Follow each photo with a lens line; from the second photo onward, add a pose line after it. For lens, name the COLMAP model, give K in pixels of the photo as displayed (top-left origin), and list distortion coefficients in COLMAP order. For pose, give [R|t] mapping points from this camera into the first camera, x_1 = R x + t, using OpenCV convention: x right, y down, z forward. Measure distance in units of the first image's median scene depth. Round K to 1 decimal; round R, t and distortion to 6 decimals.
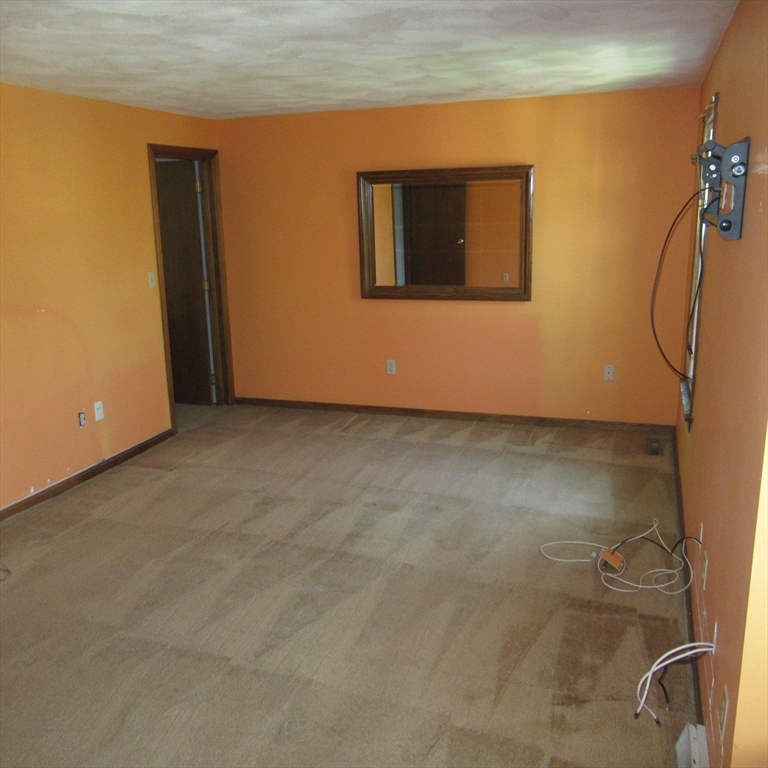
lens RADIAL K [[767.9, 0, 384.3], [0, 767.9, 380.0], [0, 0, 1]] dist [-0.002334, 0.000000]
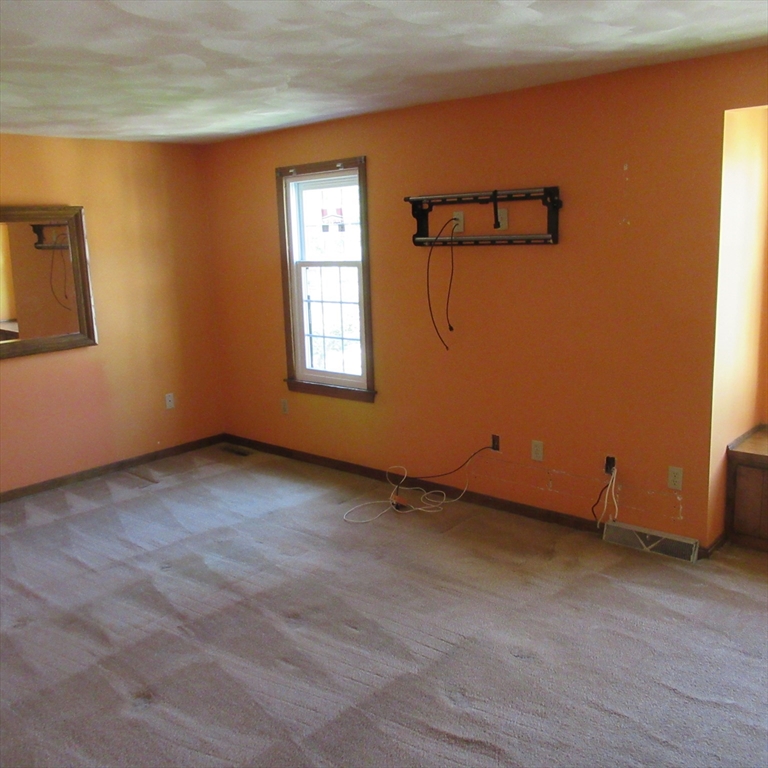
lens RADIAL K [[767.9, 0, 385.2], [0, 767.9, 387.7], [0, 0, 1]] dist [-0.002334, 0.000000]
pose [[0.374534, -0.168641, 0.911748, -0.608416], [0.239859, 0.967471, 0.080417, -0.044533], [-0.895652, 0.188572, 0.402801, 0.325744]]
